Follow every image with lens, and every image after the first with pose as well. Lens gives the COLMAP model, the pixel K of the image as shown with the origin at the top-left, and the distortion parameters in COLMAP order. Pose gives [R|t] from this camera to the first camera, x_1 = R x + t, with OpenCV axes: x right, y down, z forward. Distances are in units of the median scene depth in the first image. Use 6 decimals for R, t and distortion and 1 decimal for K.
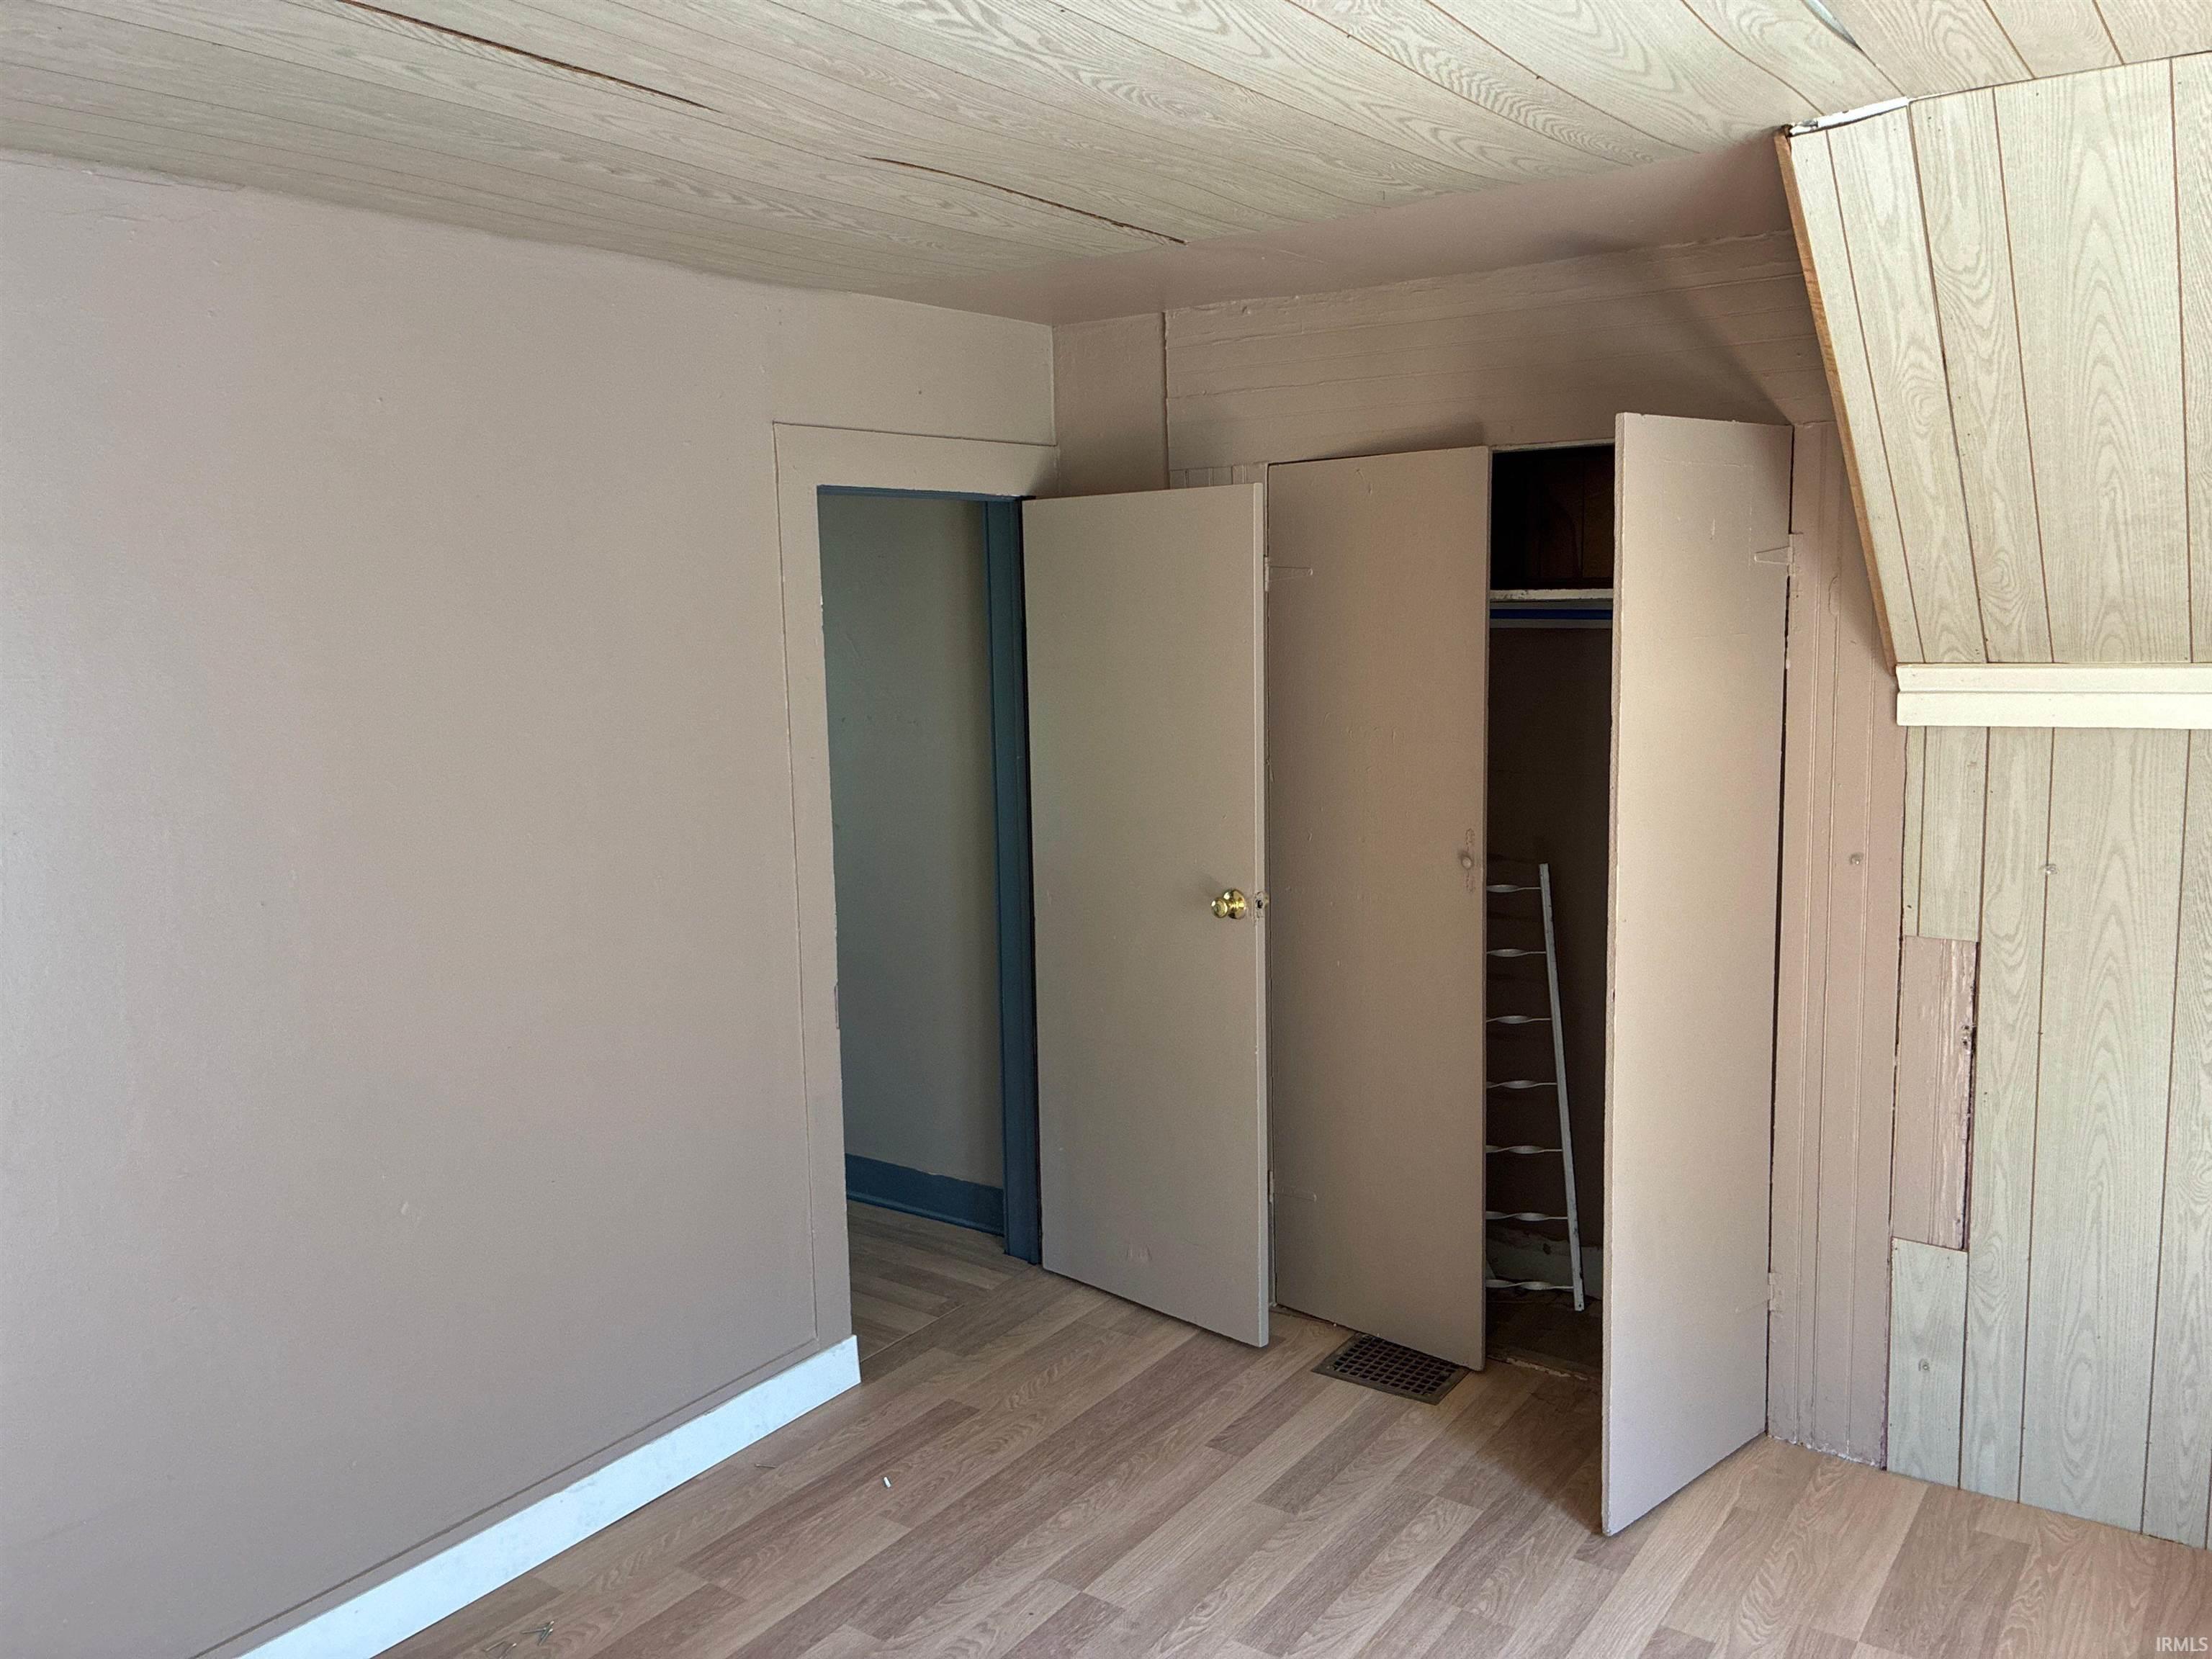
lens RADIAL K [[1690.3, 0, 1117.9], [0, 1690.3, 839.1], [0, 0, 1]] dist [0.041174, -0.040520]
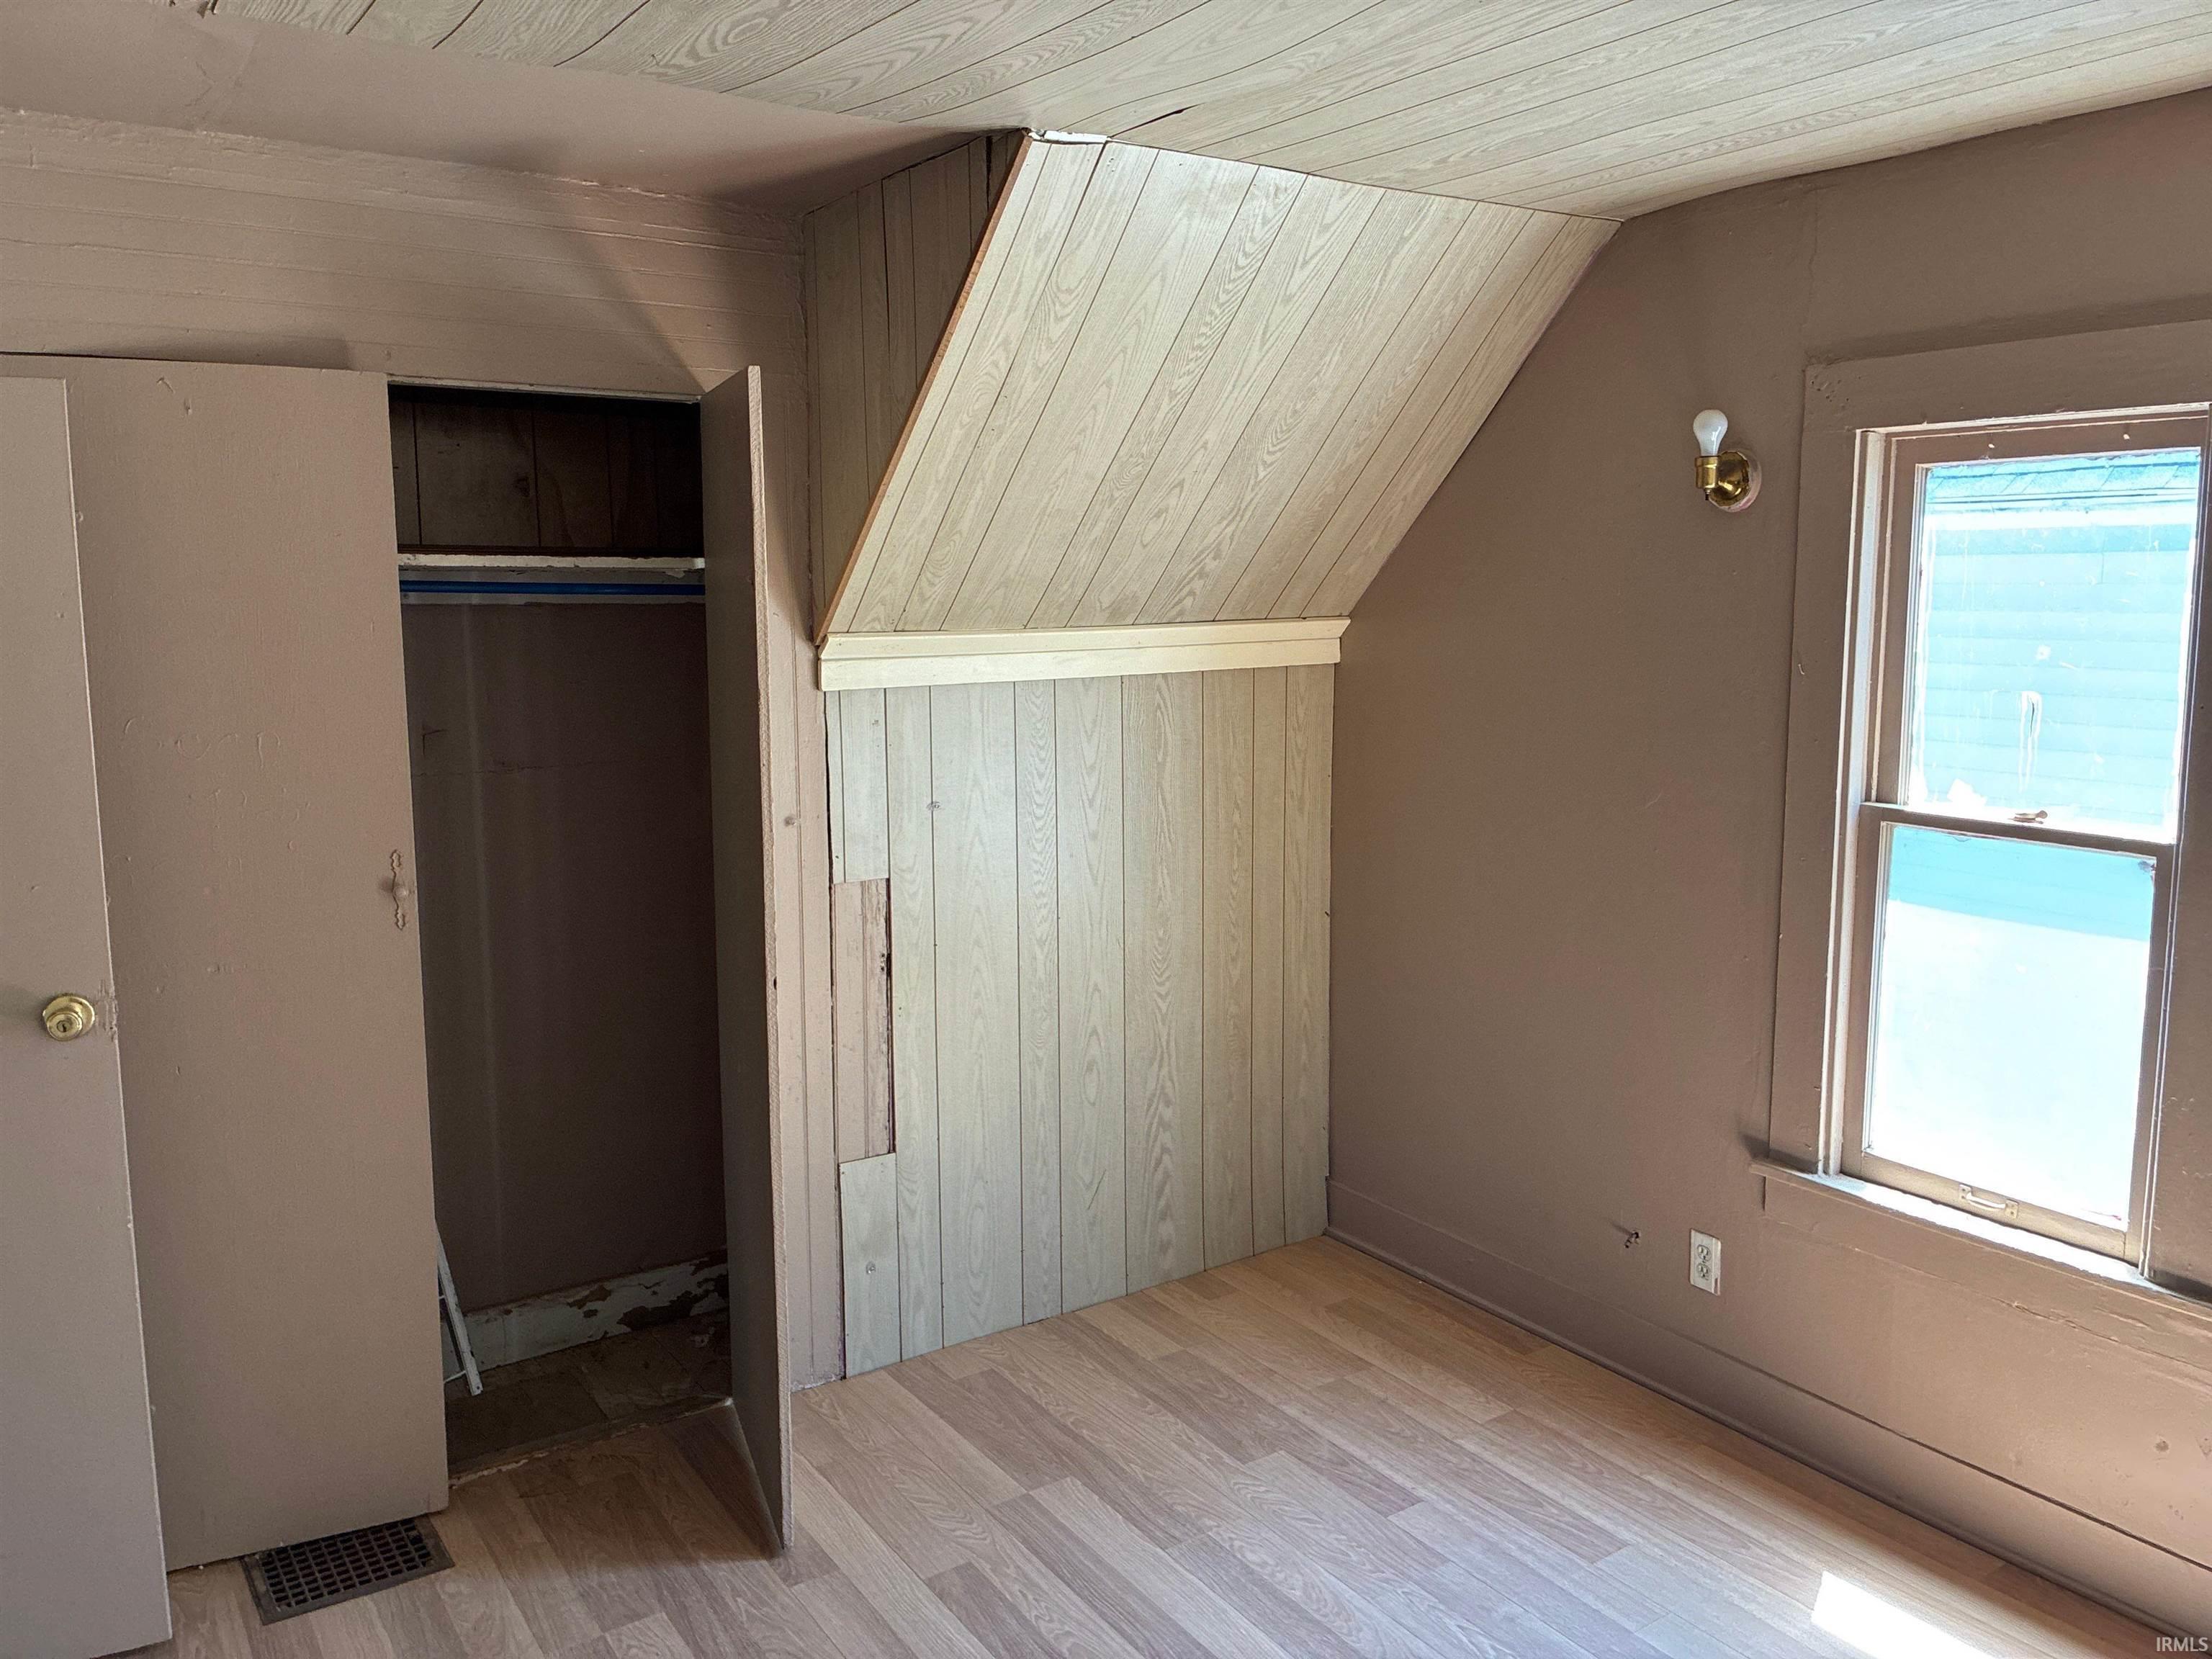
lens RADIAL K [[1690.3, 0, 1117.3], [0, 1690.3, 821.5], [0, 0, 1]] dist [0.041174, -0.040520]
pose [[0.347407, -0.114275, 0.930725, -0.494442], [0.129257, 0.988908, 0.073172, -0.040233], [-0.928763, 0.094883, 0.358324, 0.457372]]
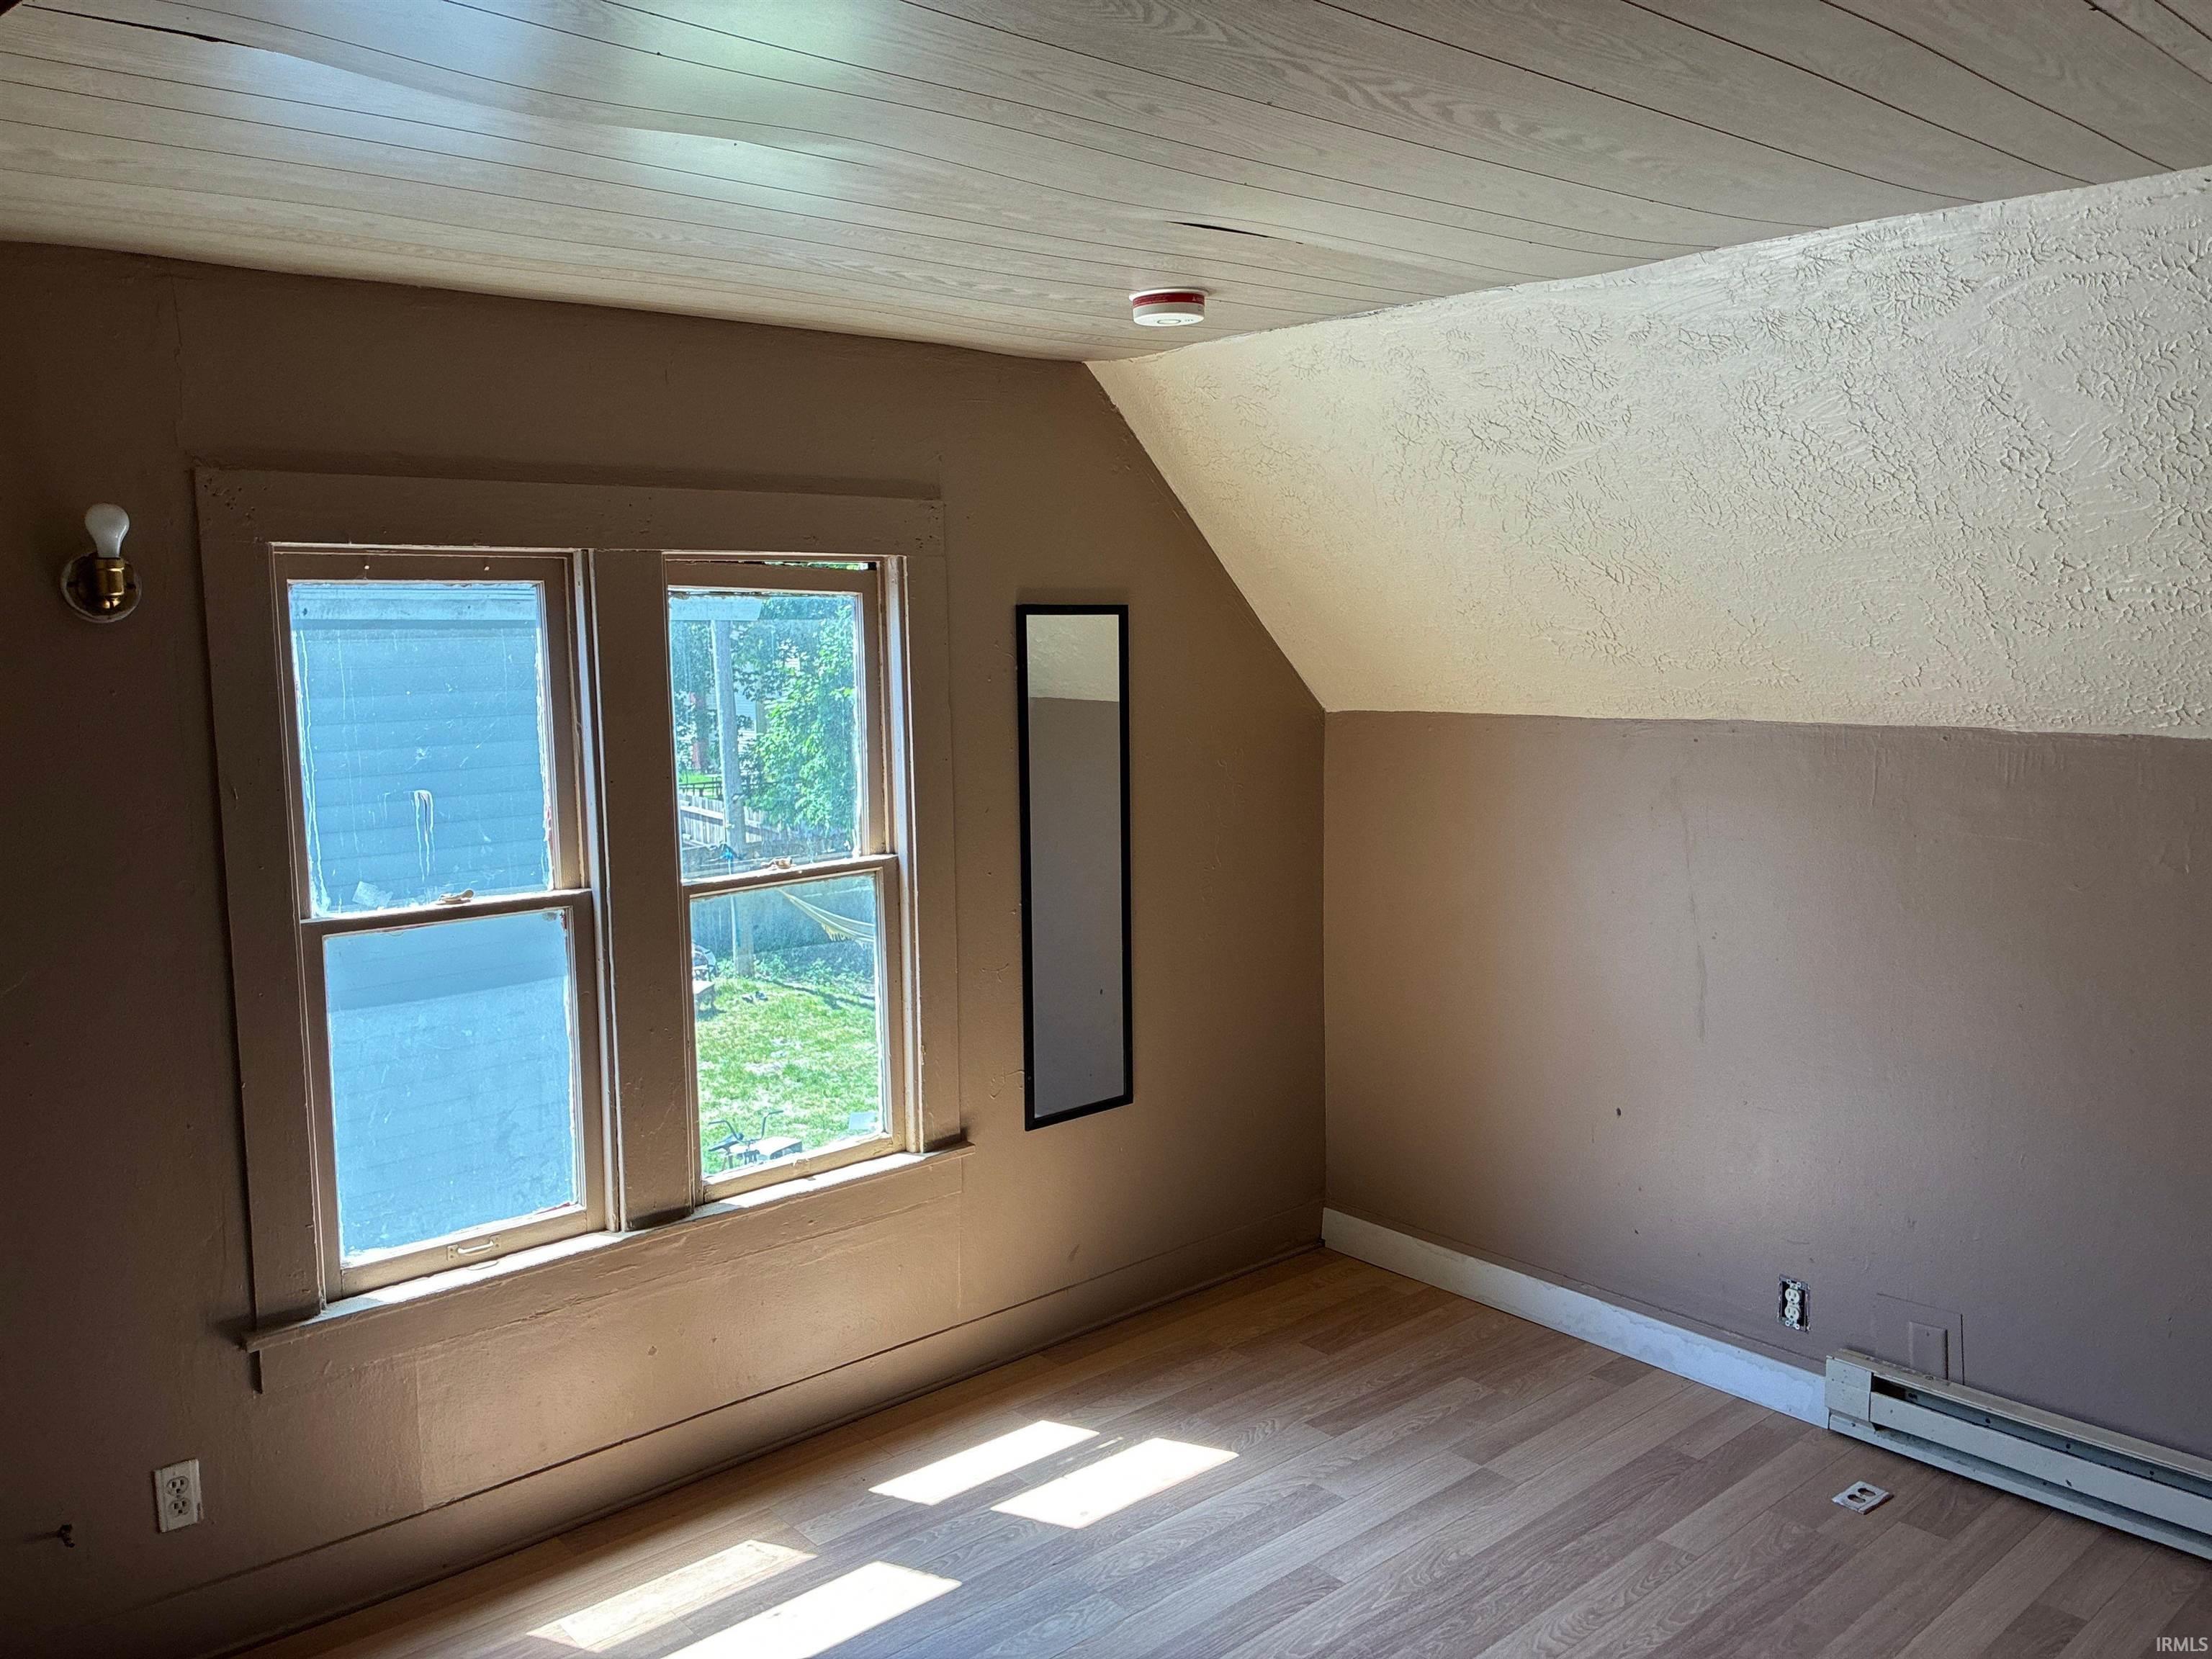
lens RADIAL K [[1690.3, 0, 1103.8], [0, 1690.3, 815.7], [0, 0, 1]] dist [0.041174, -0.040520]
pose [[-0.970904, 0.011019, 0.239215, -0.100359], [0.070790, 0.967503, 0.242747, -0.181123], [-0.228766, 0.252618, -0.940133, 1.187604]]
